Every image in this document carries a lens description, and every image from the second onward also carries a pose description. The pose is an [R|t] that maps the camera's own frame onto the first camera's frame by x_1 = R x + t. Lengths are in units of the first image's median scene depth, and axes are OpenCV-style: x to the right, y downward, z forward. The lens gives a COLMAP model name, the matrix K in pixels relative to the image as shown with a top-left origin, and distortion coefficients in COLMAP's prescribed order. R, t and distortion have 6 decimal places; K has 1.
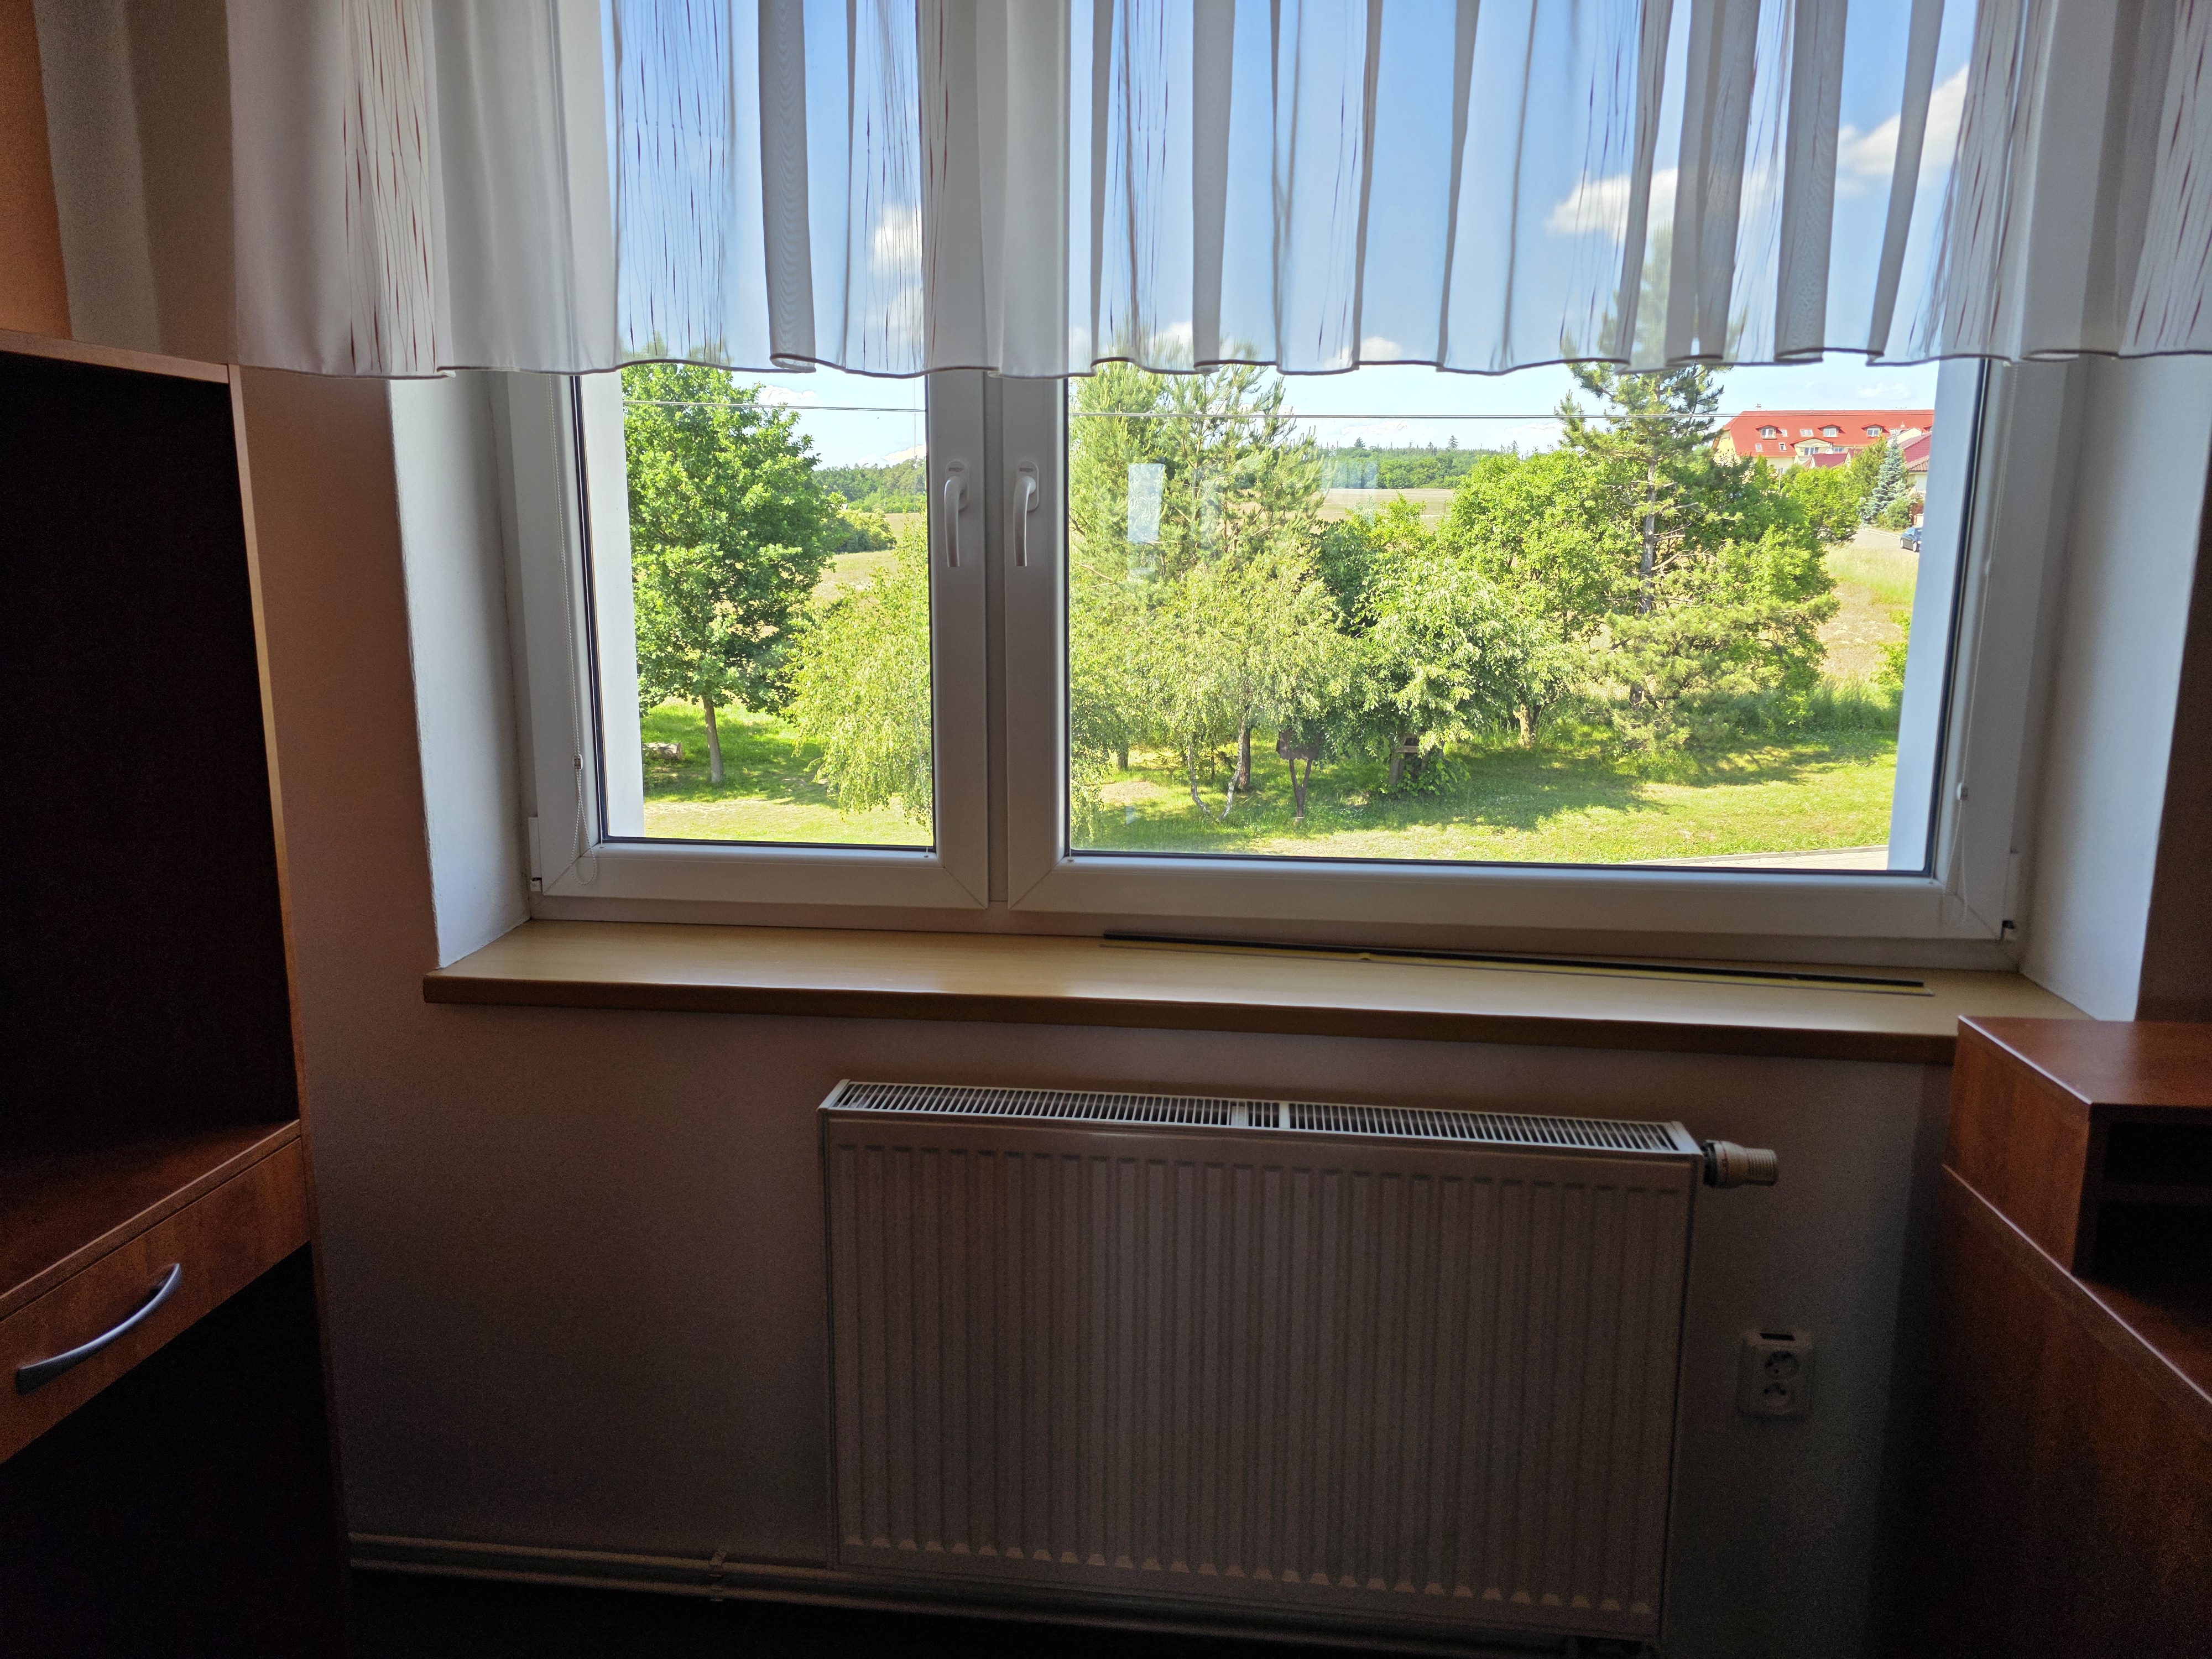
lens RADIAL K [[1473.8, 0, 1093.0], [0, 1473.8, 825.2], [0, 0, 1]] dist [0.037040, -0.002836]
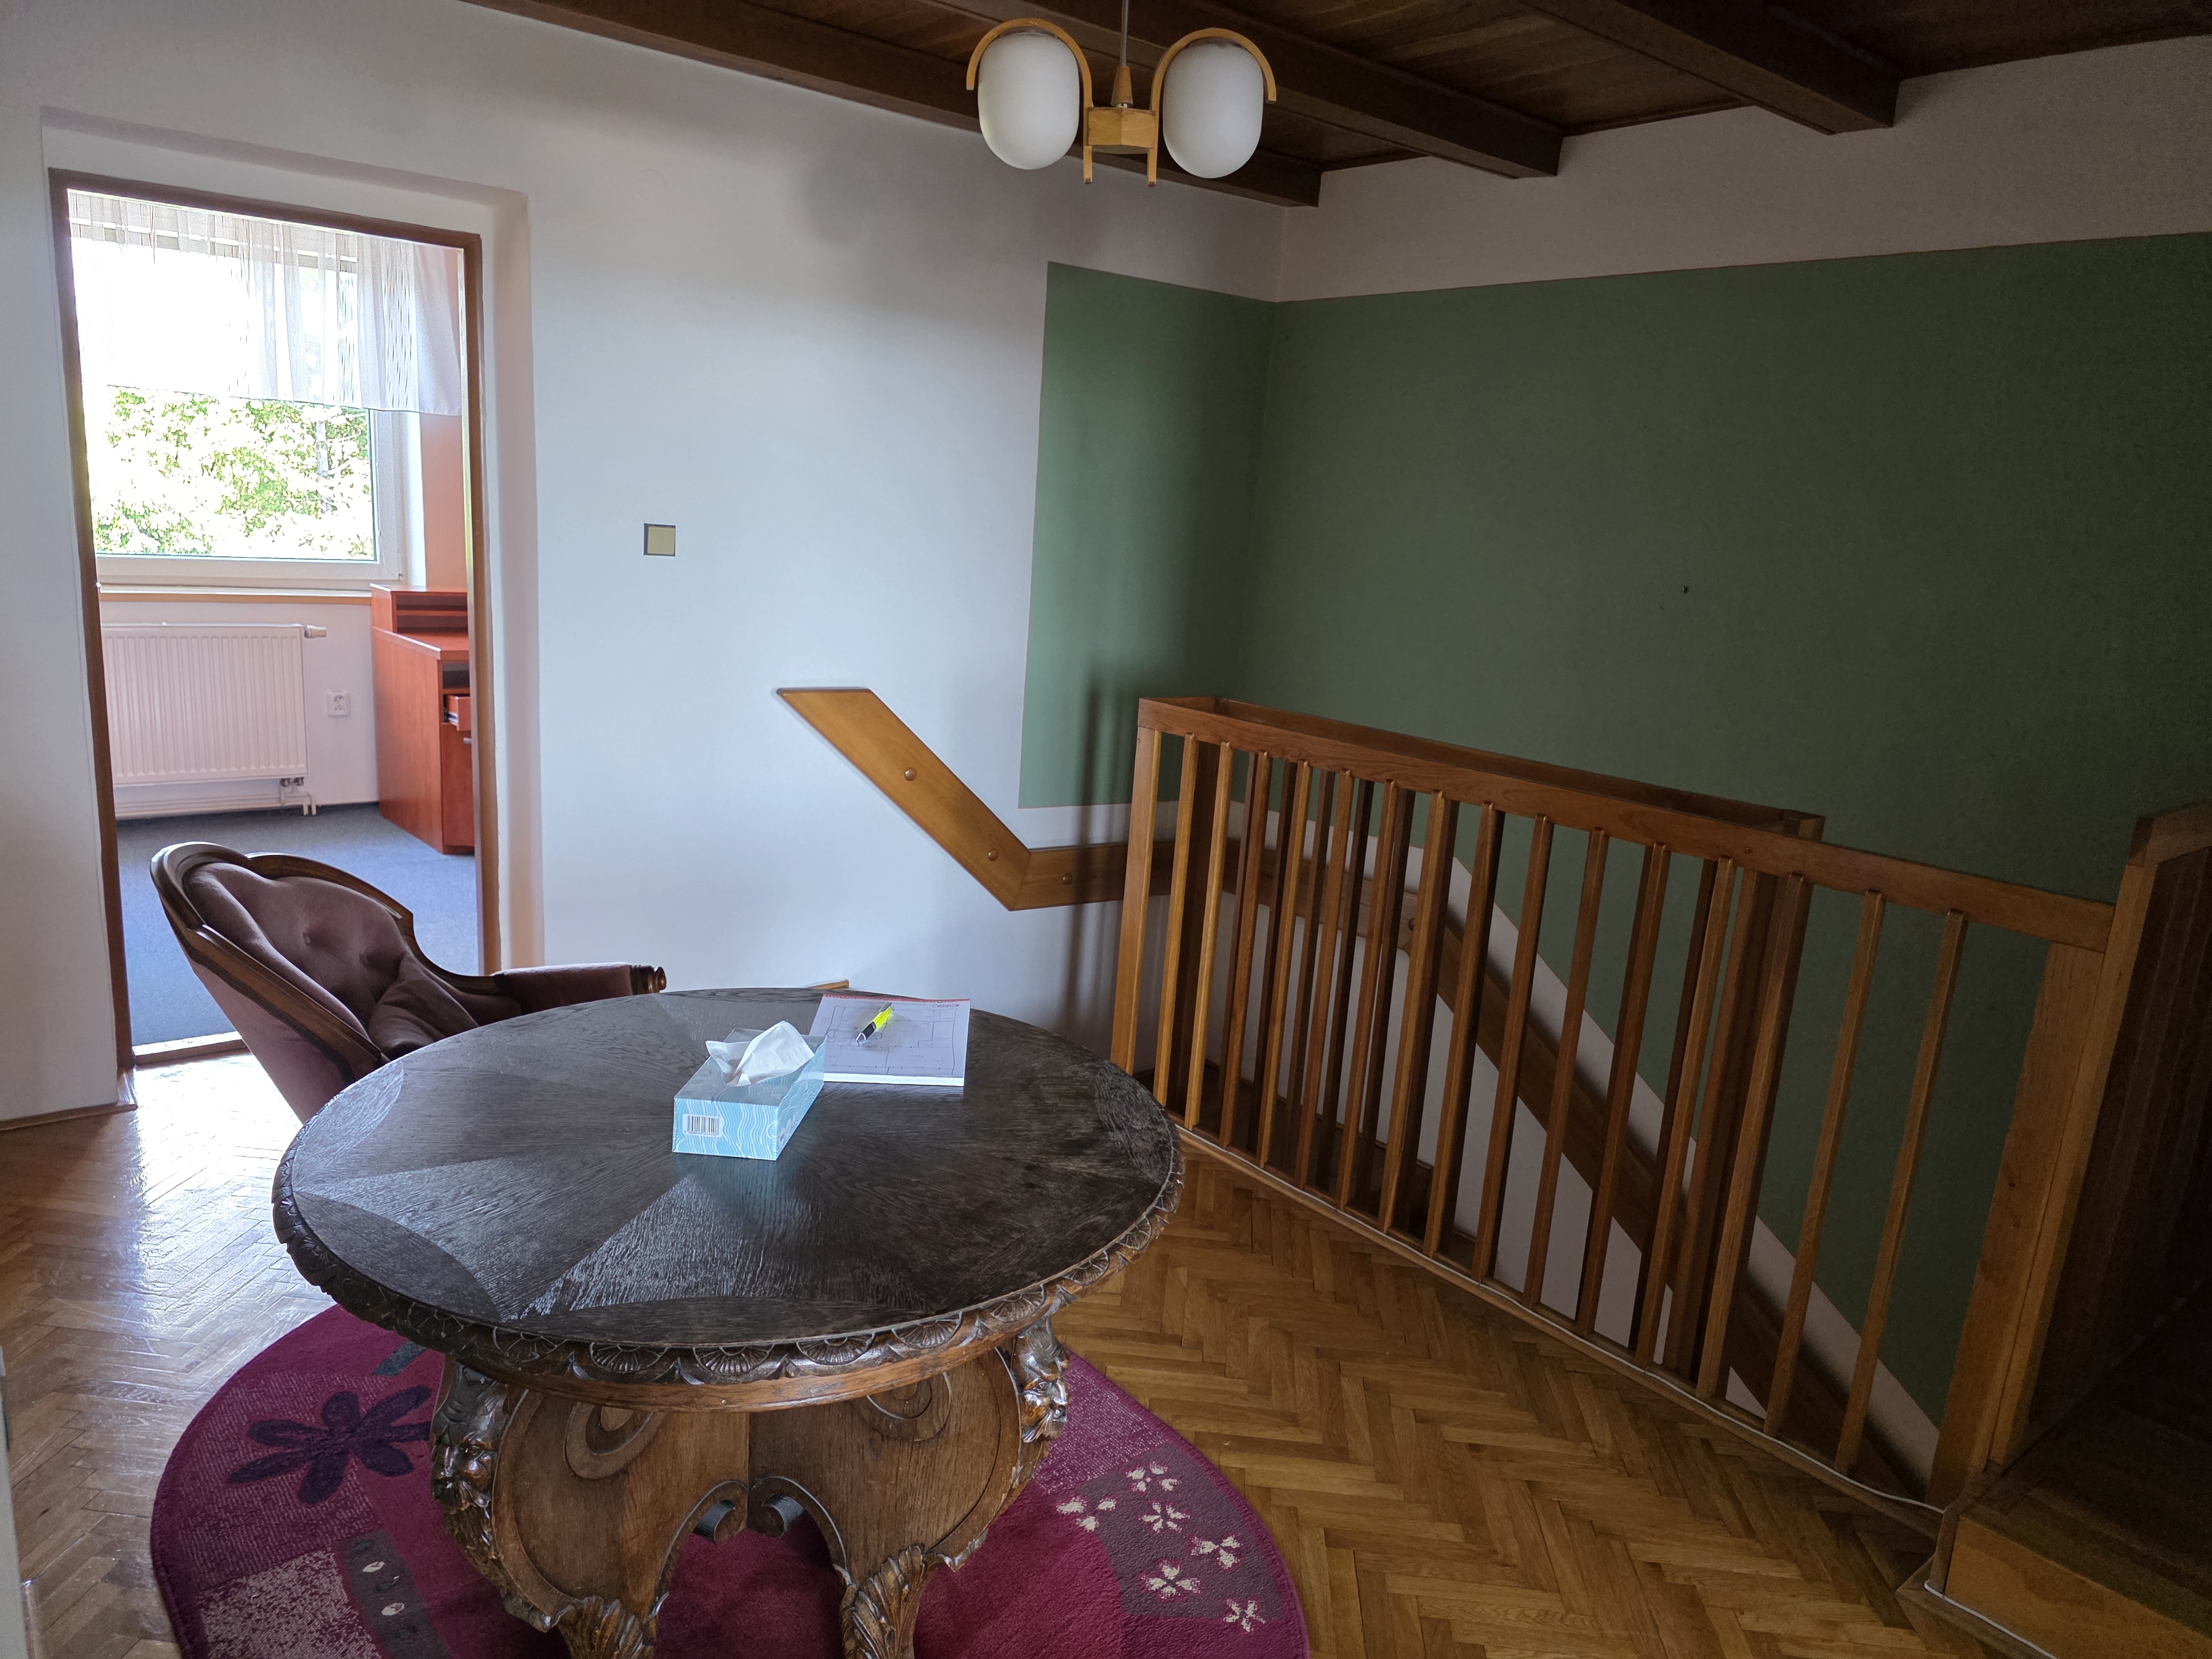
lens RADIAL K [[1473.8, 0, 1093.0], [0, 1473.8, 825.2], [0, 0, 1]] dist [0.037040, -0.002836]
pose [[0.686701, -0.116148, 0.717601, -0.049583], [0.075290, 0.993208, 0.088708, 0.028094], [-0.723030, -0.006888, 0.690782, -0.155160]]
